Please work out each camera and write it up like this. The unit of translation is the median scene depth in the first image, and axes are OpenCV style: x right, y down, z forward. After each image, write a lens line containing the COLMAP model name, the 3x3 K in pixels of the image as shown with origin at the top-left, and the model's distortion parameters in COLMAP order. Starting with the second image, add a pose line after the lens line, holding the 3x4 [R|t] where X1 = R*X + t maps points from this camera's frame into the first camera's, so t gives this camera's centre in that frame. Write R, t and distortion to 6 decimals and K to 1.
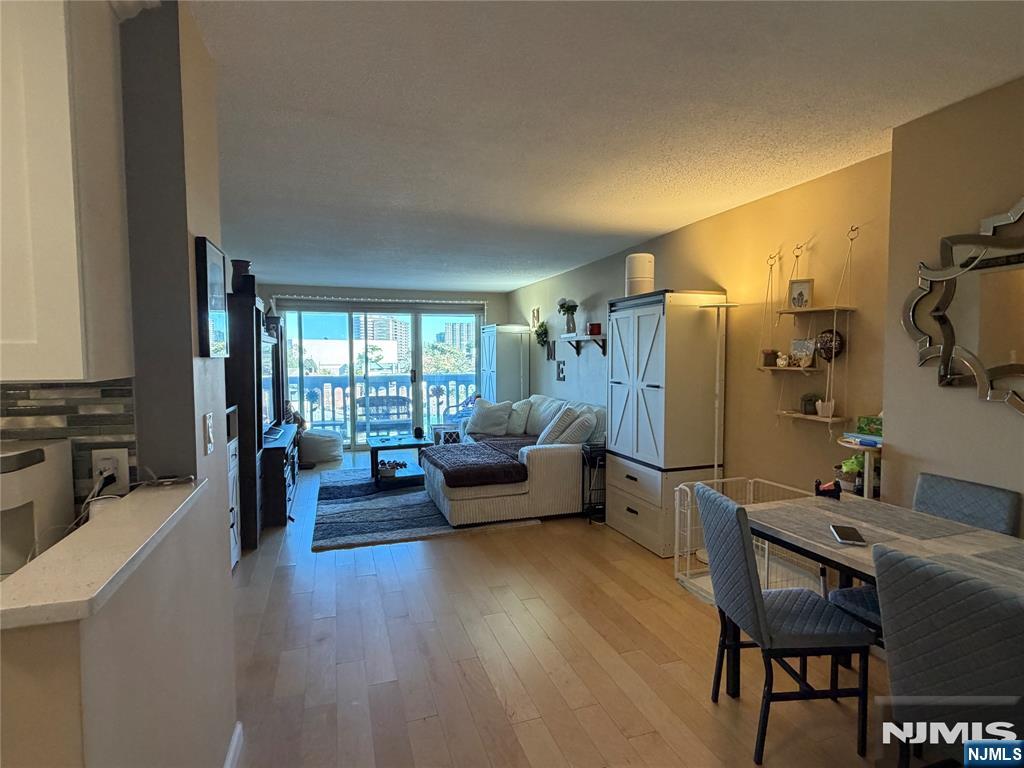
lens RADIAL K [[525.7, 0, 515.8], [0, 525.7, 387.6], [0, 0, 1]] dist [0.000749, -0.000431]
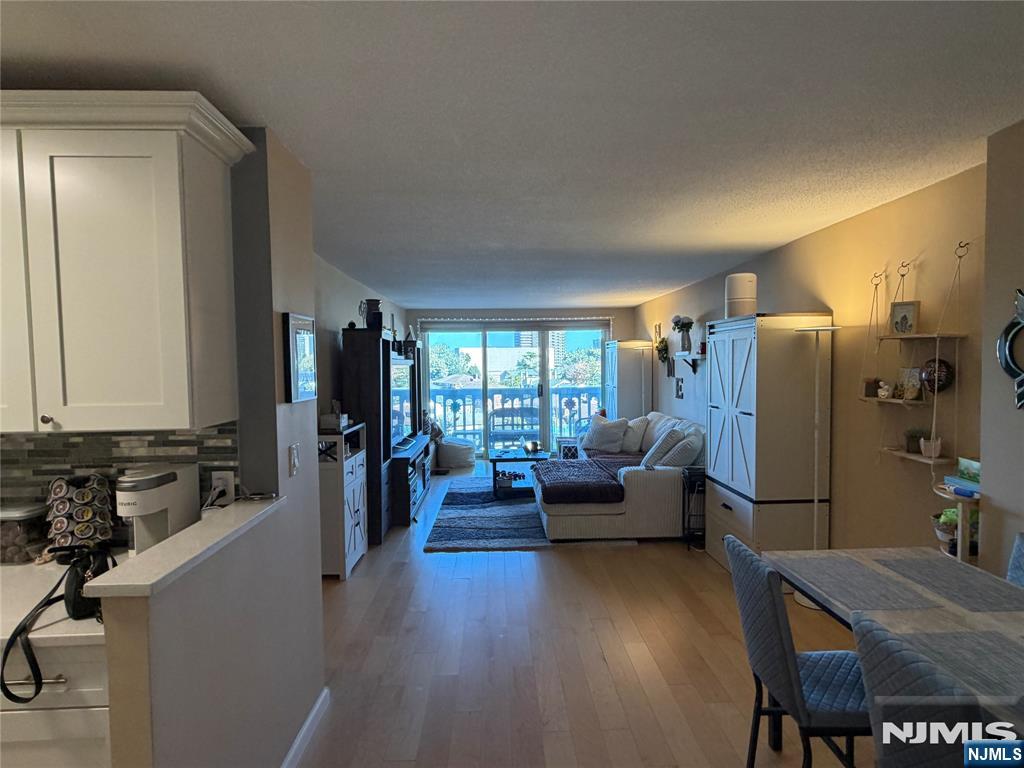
lens RADIAL K [[525.7, 0, 515.8], [0, 525.7, 387.6], [0, 0, 1]] dist [0.000749, -0.000431]
pose [[0.957230, 0.005724, -0.289270, 0.115666], [-0.009118, 0.999905, -0.010385, -0.030224], [0.289183, 0.012578, 0.957191, -0.034226]]
